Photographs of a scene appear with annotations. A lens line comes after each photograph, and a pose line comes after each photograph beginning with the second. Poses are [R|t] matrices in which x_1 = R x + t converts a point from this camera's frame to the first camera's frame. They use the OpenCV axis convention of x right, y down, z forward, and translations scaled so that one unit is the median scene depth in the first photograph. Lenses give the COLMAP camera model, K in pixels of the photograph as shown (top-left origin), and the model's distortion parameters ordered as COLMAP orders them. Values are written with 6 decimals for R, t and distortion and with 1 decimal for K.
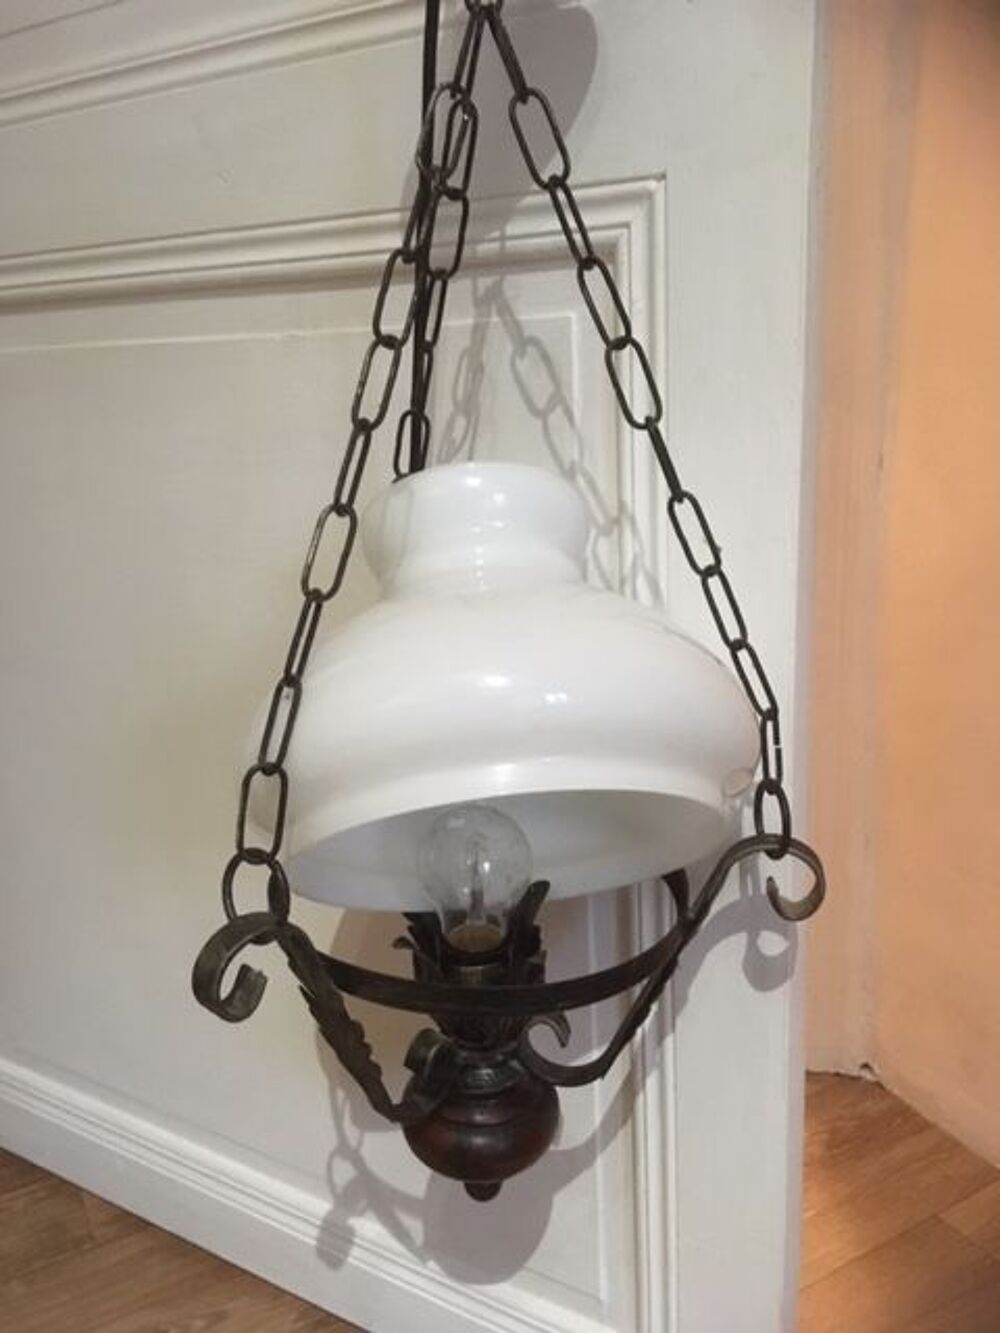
lens RADIAL K [[1118.6, 0, 500.0], [0, 1118.6, 666.5], [0, 0, 1]] dist [0.007639, -0.000617]
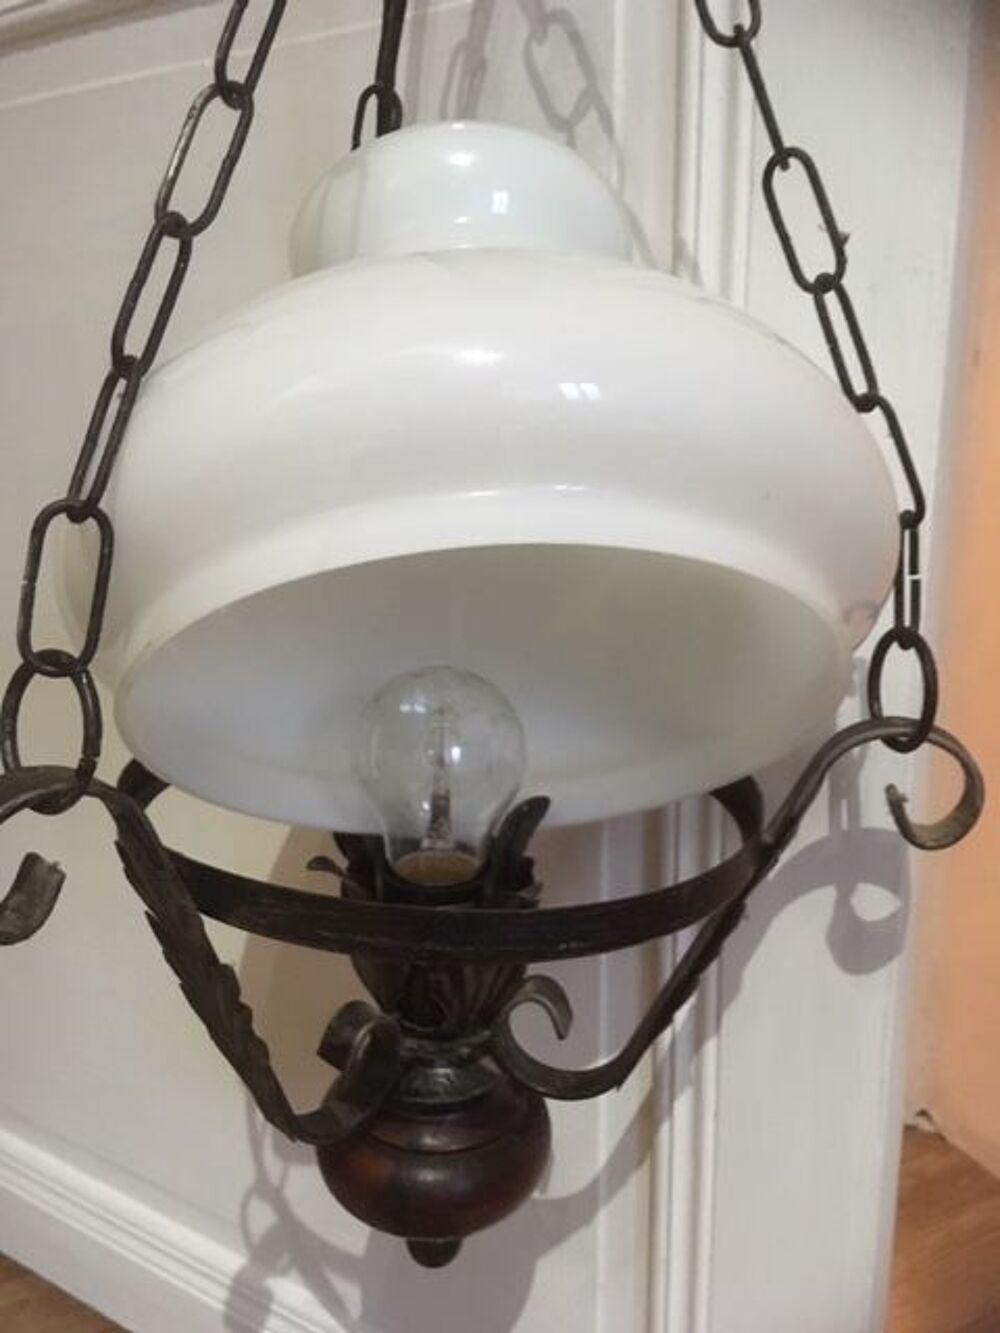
lens RADIAL K [[1170.5, 0, 500.0], [0, 1170.5, 666.5], [0, 0, 1]] dist [0.059304, -0.107780]
pose [[0.999143, 0.041376, -0.001458, 0.012247], [-0.041396, 0.998966, -0.018801, 0.134541], [0.000678, 0.018846, 0.999822, 0.299449]]
